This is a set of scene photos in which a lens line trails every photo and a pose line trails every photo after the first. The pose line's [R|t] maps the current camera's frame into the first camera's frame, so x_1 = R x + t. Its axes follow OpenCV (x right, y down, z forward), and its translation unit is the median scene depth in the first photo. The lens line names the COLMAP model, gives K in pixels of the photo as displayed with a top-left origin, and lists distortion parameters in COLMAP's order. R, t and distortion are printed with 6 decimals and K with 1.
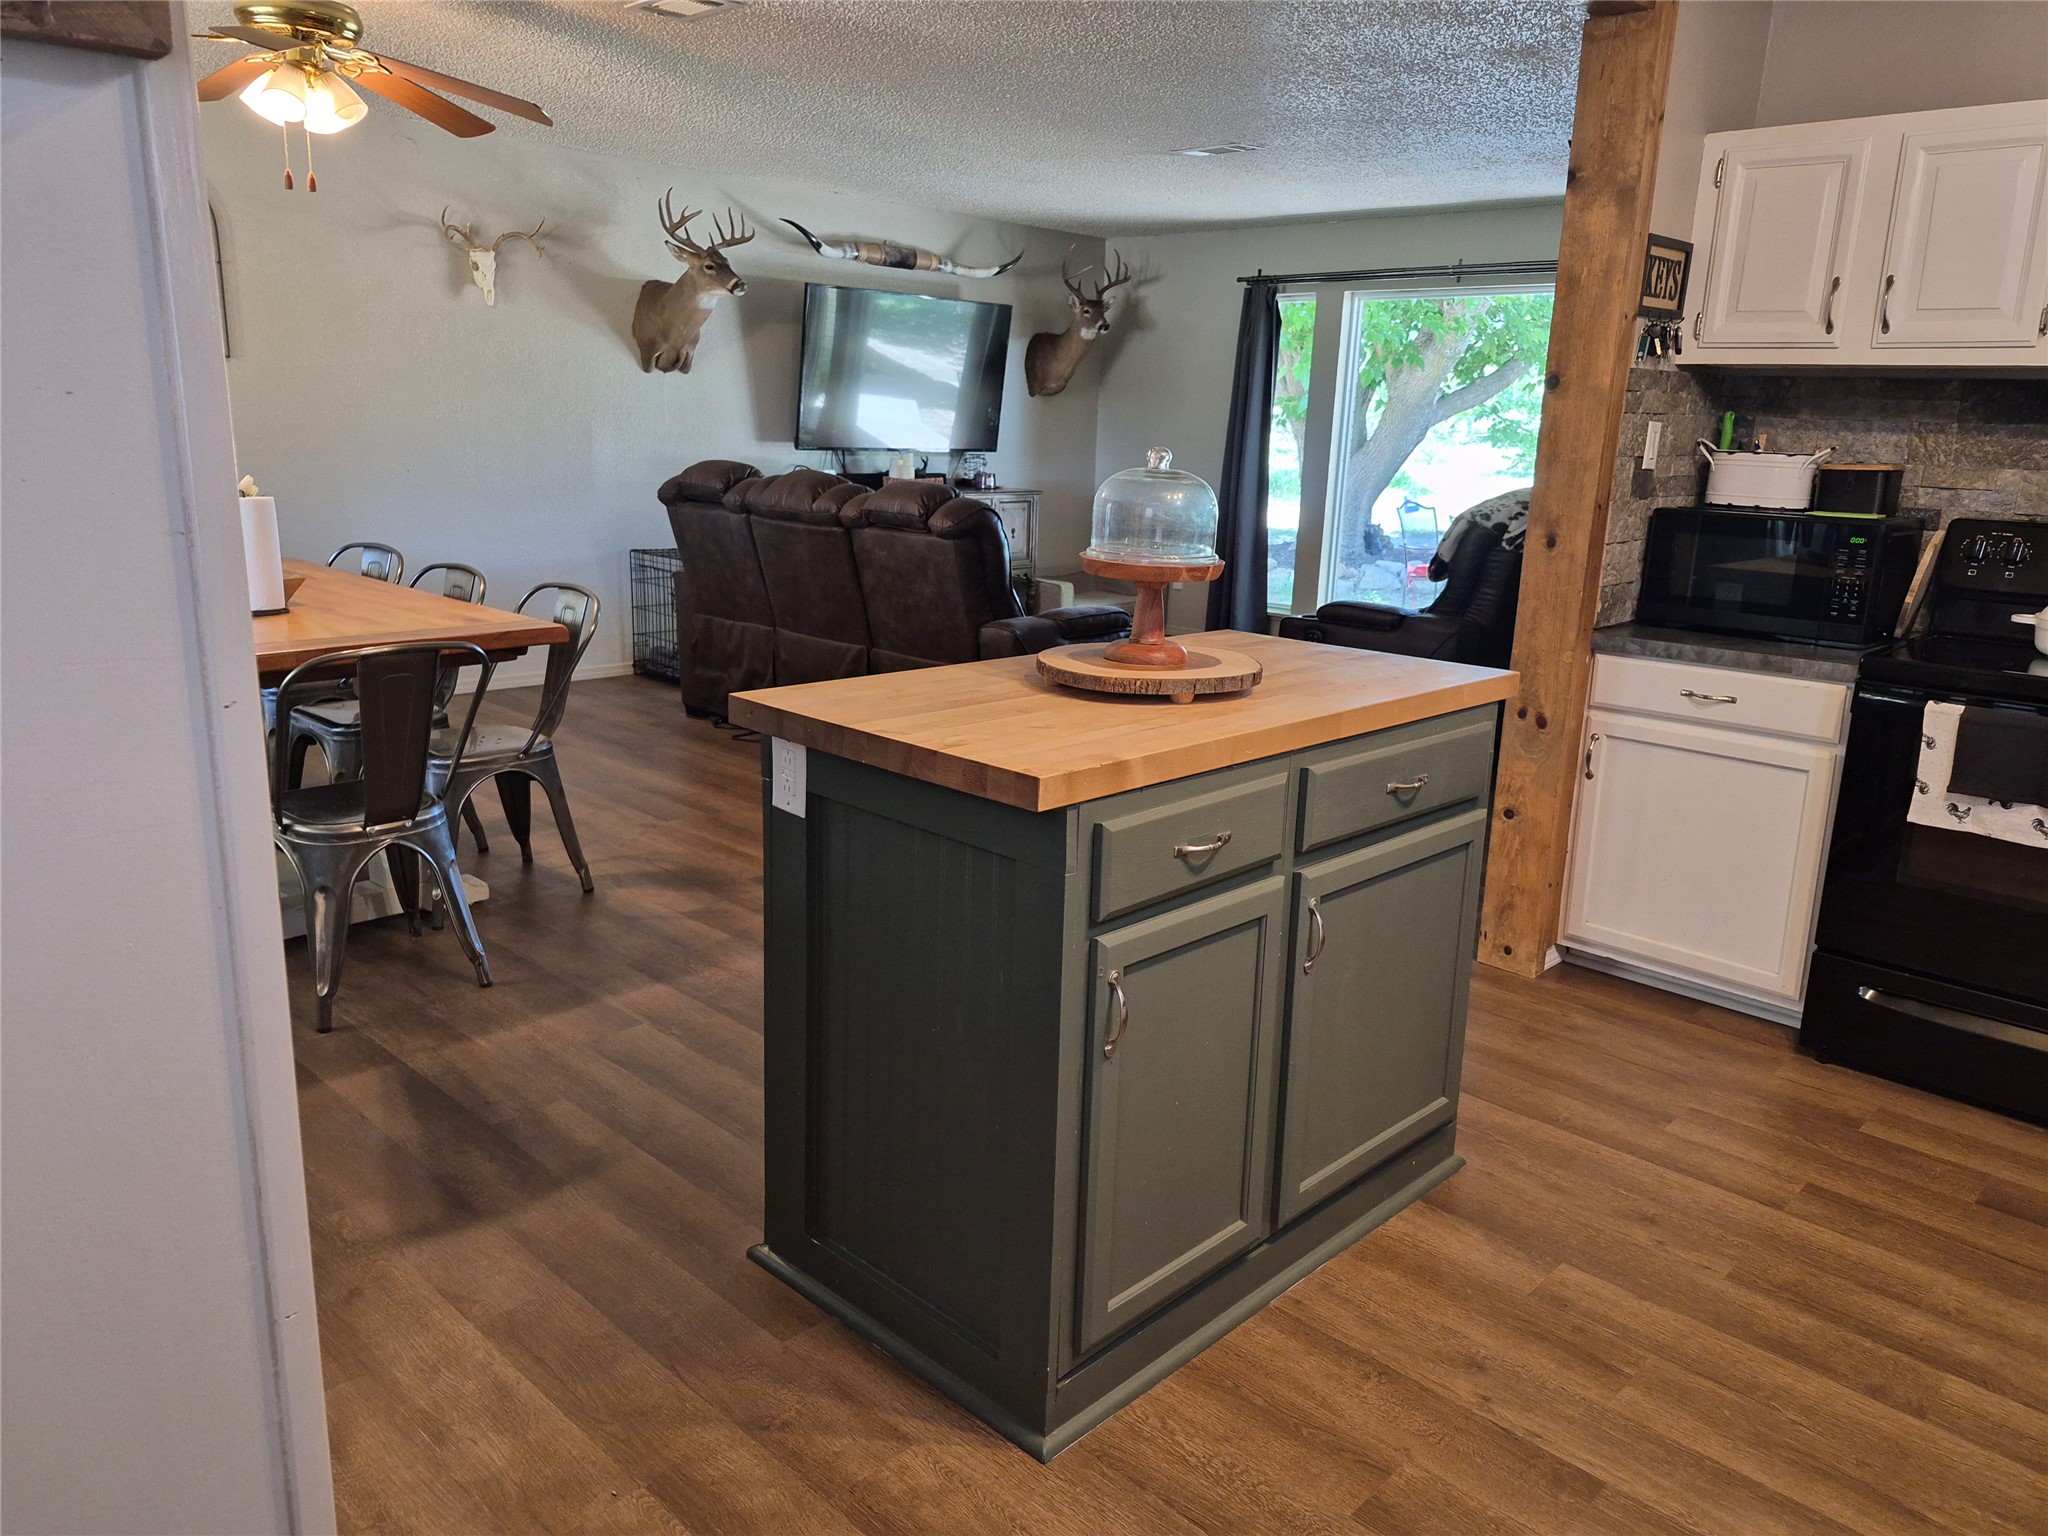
lens RADIAL K [[1433.2, 0, 1042.9], [0, 1433.2, 752.5], [0, 0, 1]] dist [0.082986, -0.084232]
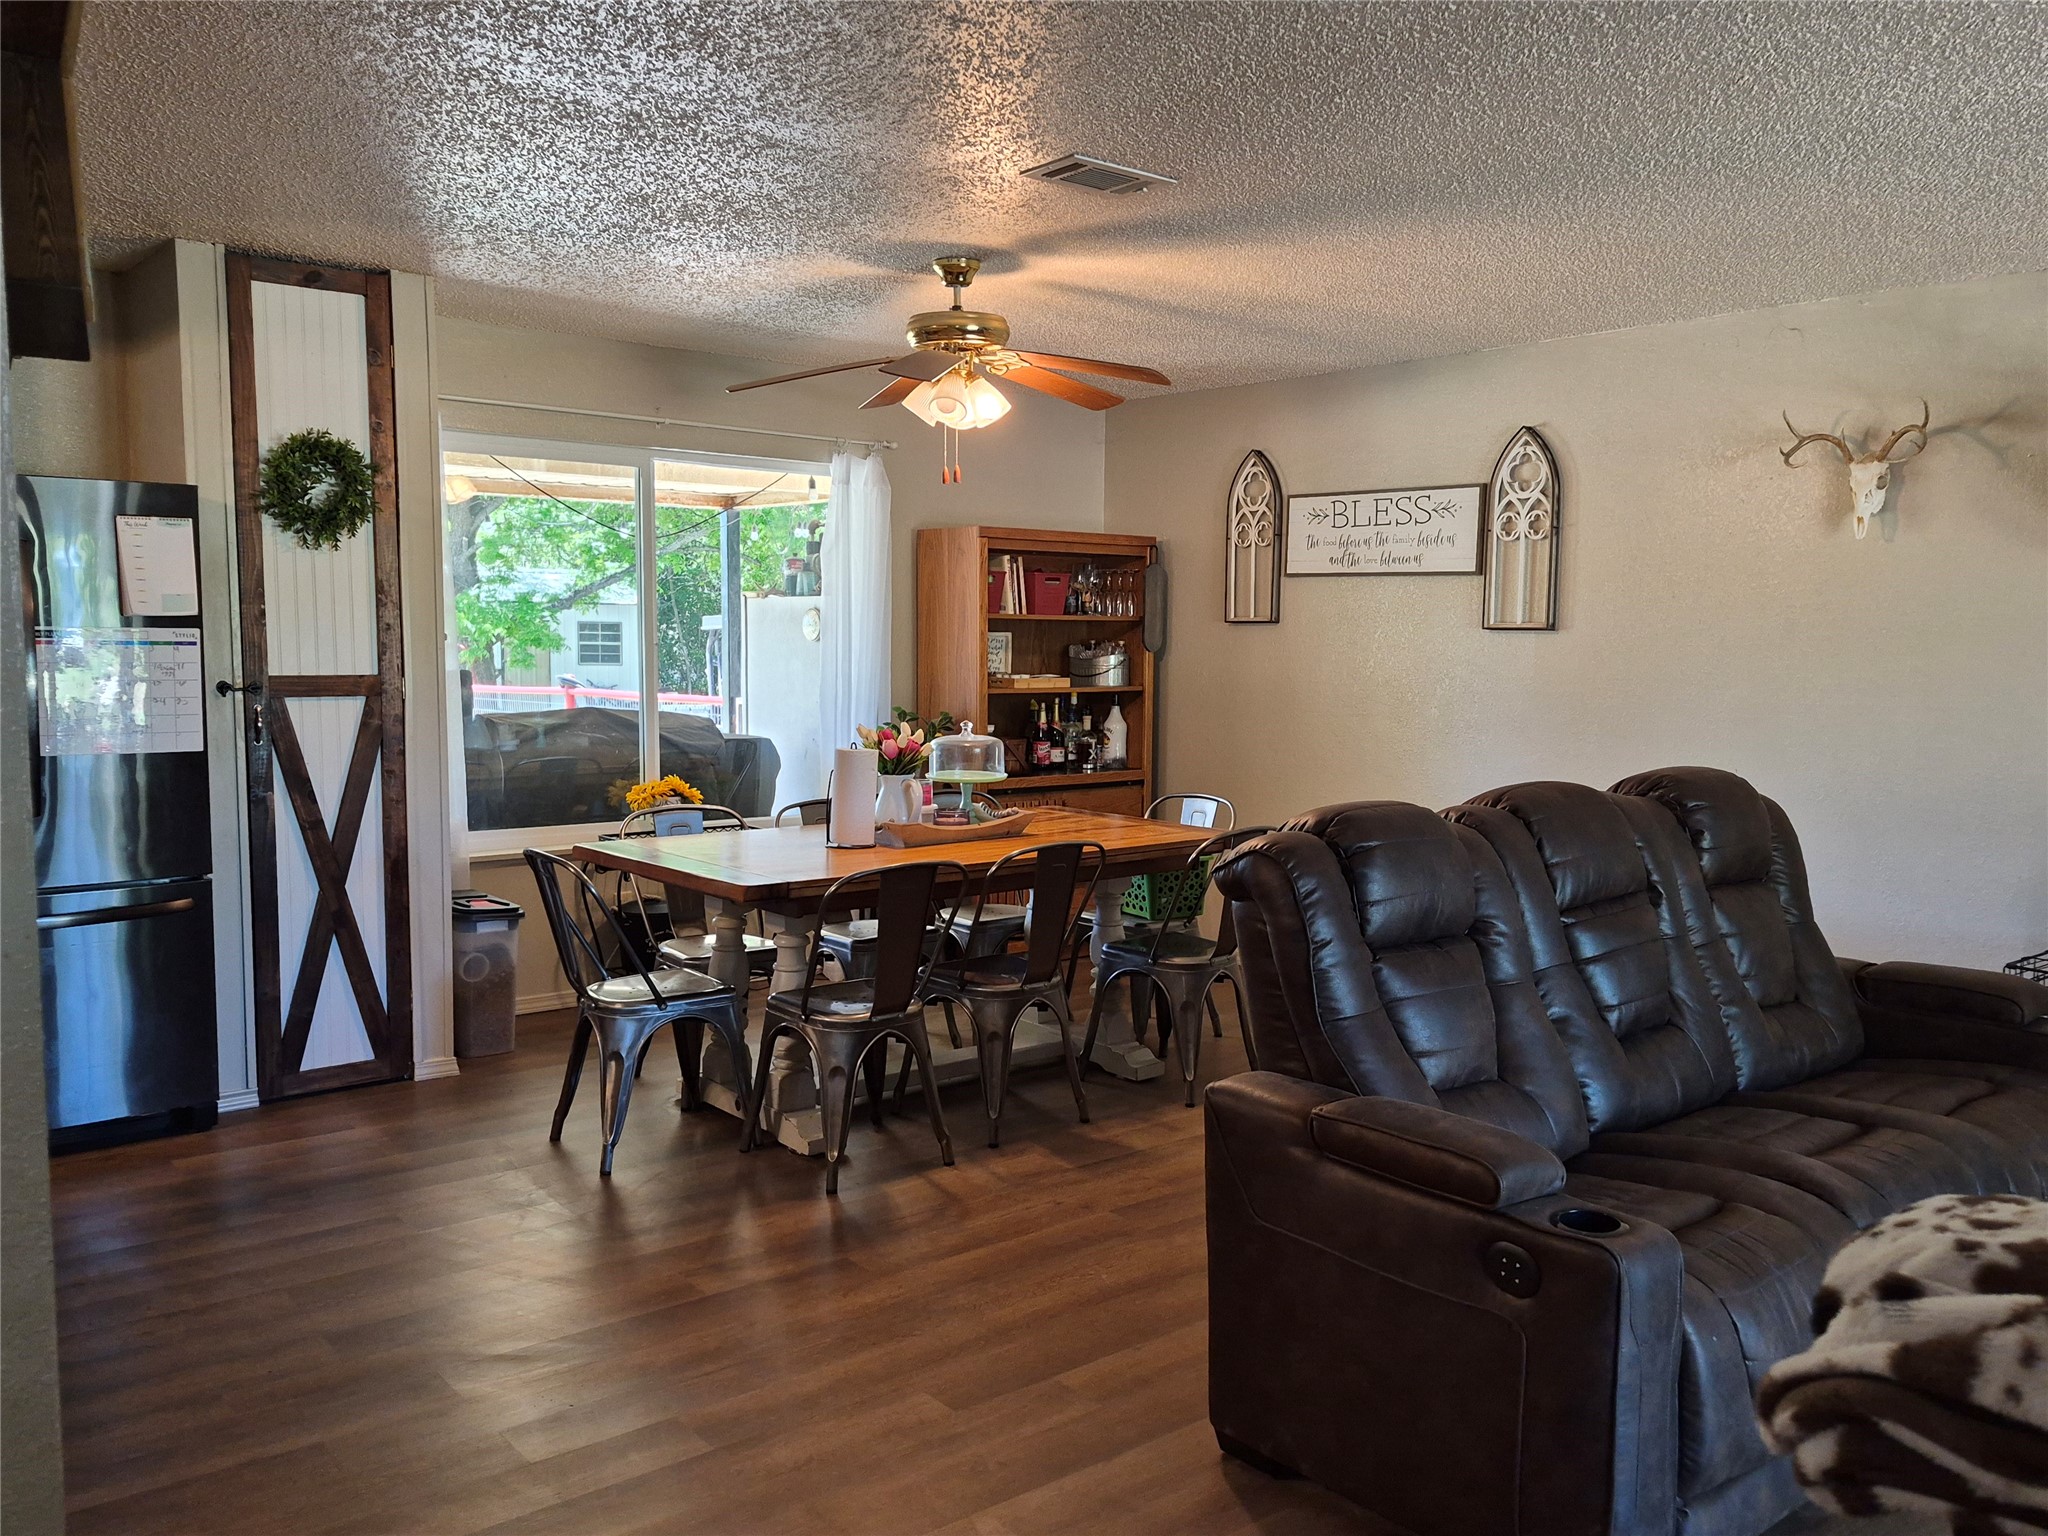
lens RADIAL K [[1647.0, 0, 1071.2], [0, 1647.0, 760.2], [0, 0, 1]] dist [0.090558, -0.111509]
pose [[-0.106836, 0.043001, -0.993346, 0.413419], [-0.244529, 0.967243, 0.068170, -0.162190], [0.963738, 0.250185, -0.092821, 0.708071]]
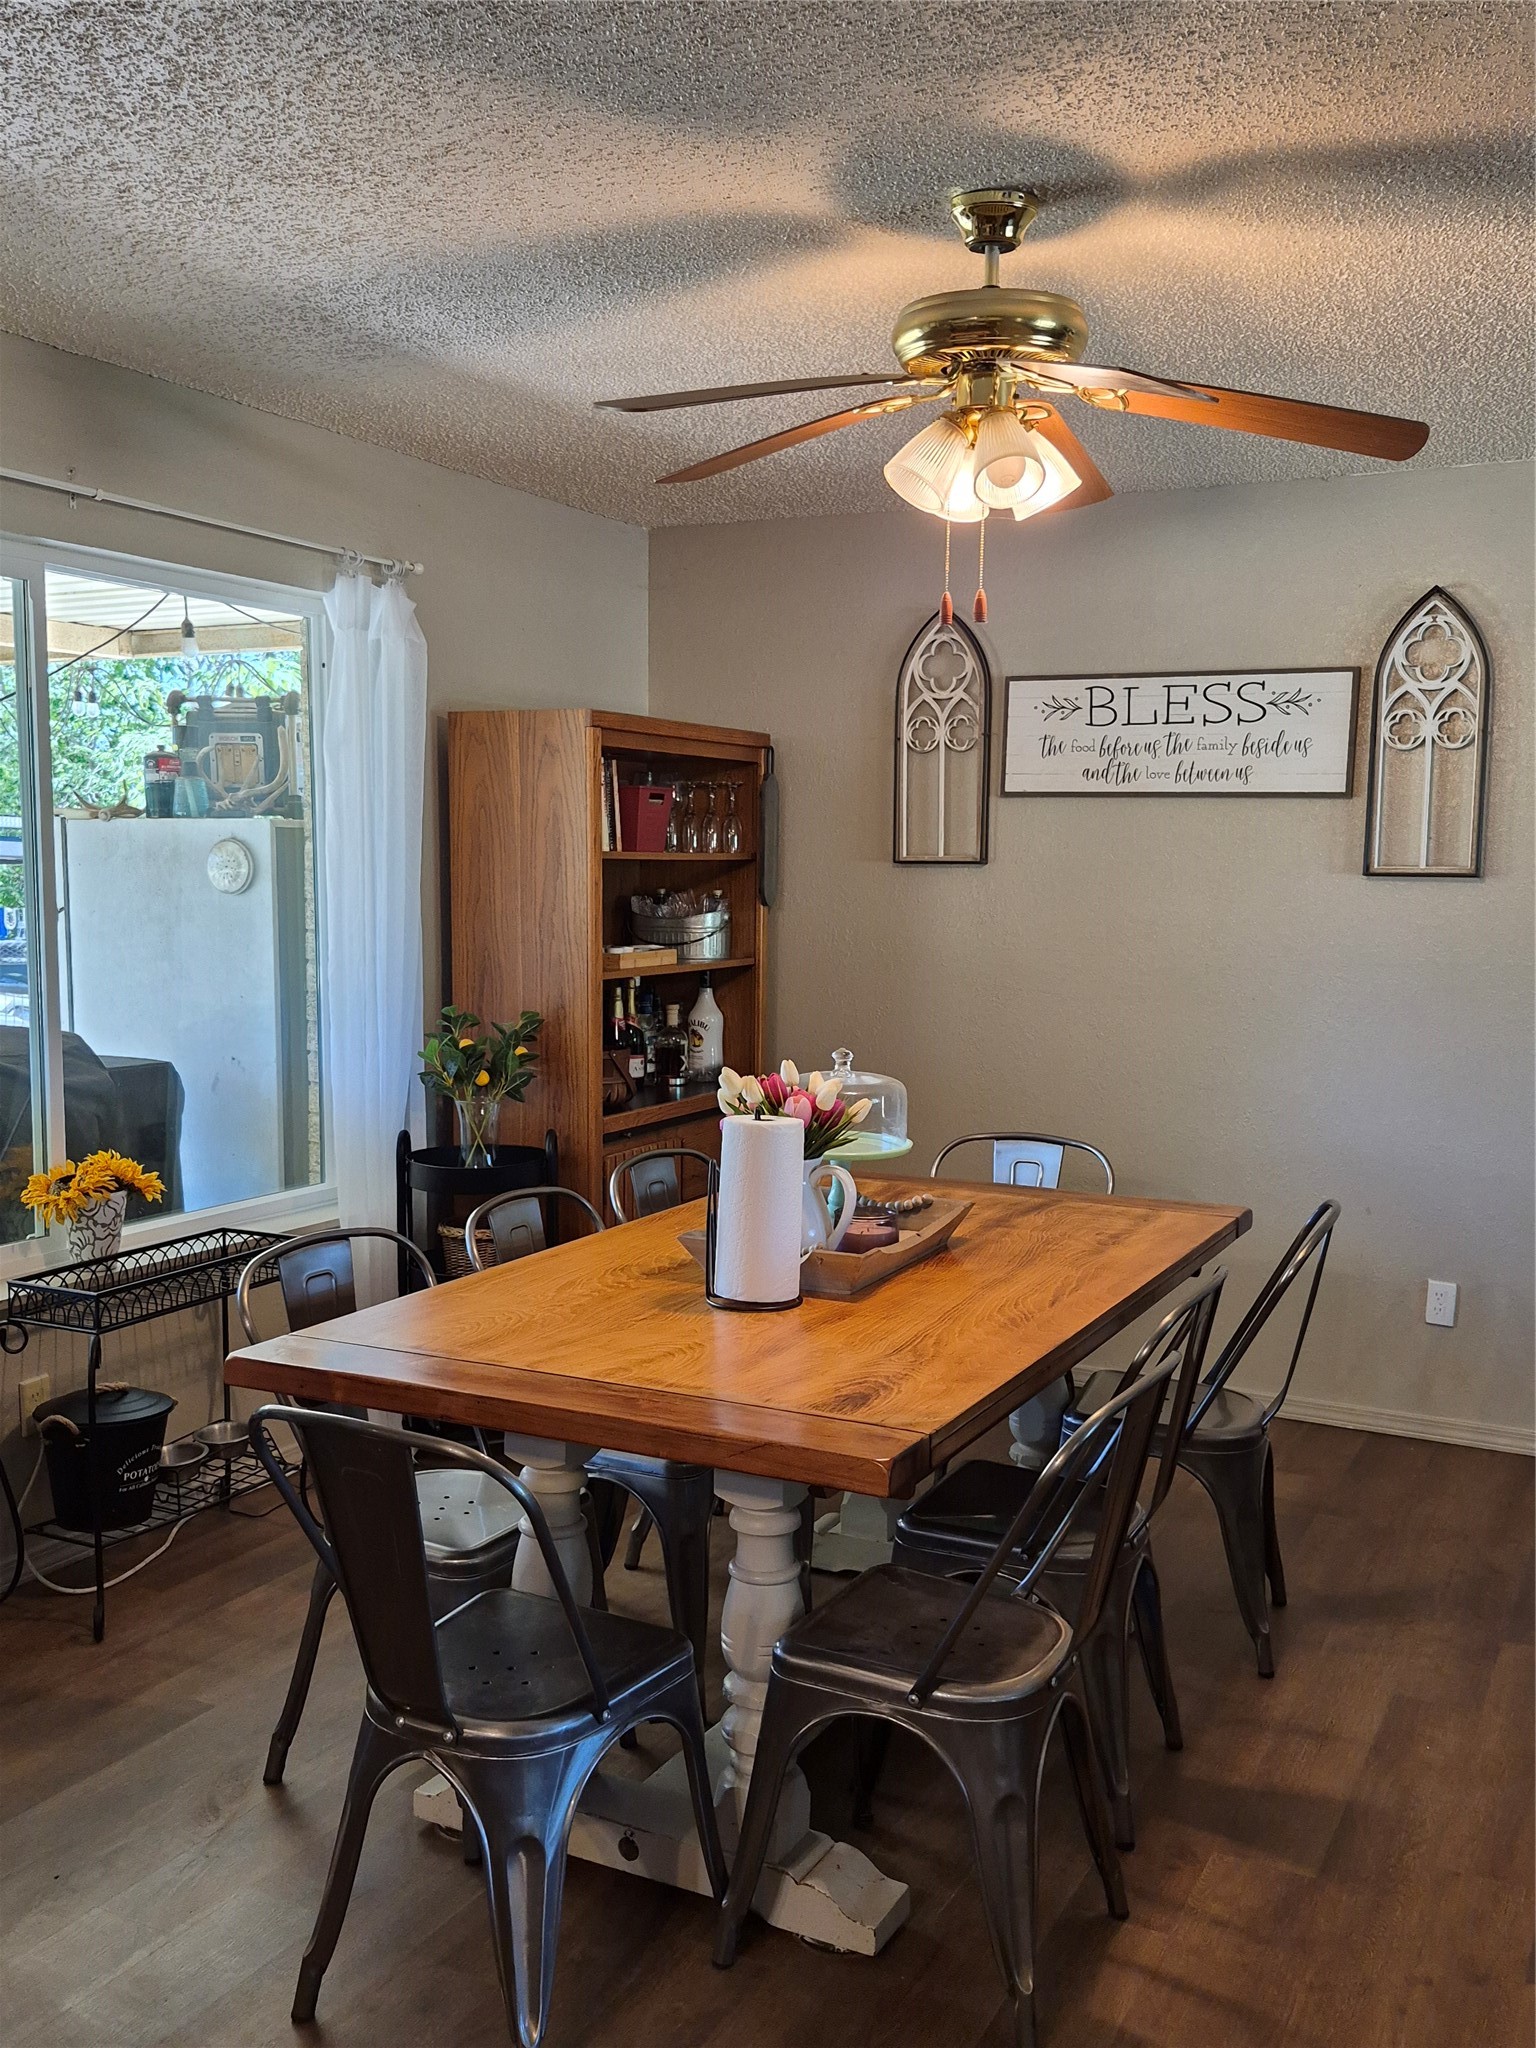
lens RADIAL K [[1867.4, 0, 777.1], [0, 1867.4, 1044.5], [0, 0, 1]] dist [0.078195, 0.000000]
pose [[0.289921, 0.066110, -0.954764, 0.119971], [-0.220653, 0.975352, 0.000532, -0.112943], [0.931267, 0.210517, 0.297363, 0.416530]]
